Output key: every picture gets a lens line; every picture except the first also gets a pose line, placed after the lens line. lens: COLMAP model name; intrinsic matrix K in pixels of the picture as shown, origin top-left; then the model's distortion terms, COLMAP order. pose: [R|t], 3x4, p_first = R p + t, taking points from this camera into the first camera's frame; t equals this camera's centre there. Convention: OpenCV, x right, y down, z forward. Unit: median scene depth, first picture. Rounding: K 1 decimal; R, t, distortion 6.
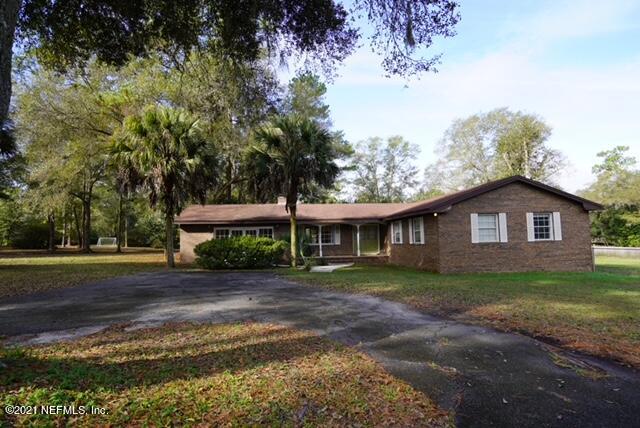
lens RADIAL K [[345.8, 0, 320.0], [0, 345.8, 214.0], [0, 0, 1]] dist [-0.071830, 0.000124]
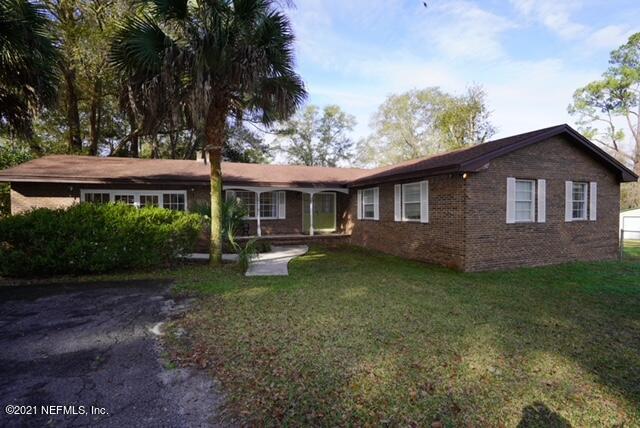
lens RADIAL K [[295.0, 0, 320.0], [0, 295.0, 214.0], [0, 0, 1]] dist [-0.058968, 0.024128]
pose [[0.970094, 0.014514, 0.242296, -0.022111], [-0.035507, 0.995958, 0.082504, 0.025159], [-0.240119, -0.088640, 0.966688, 0.394380]]
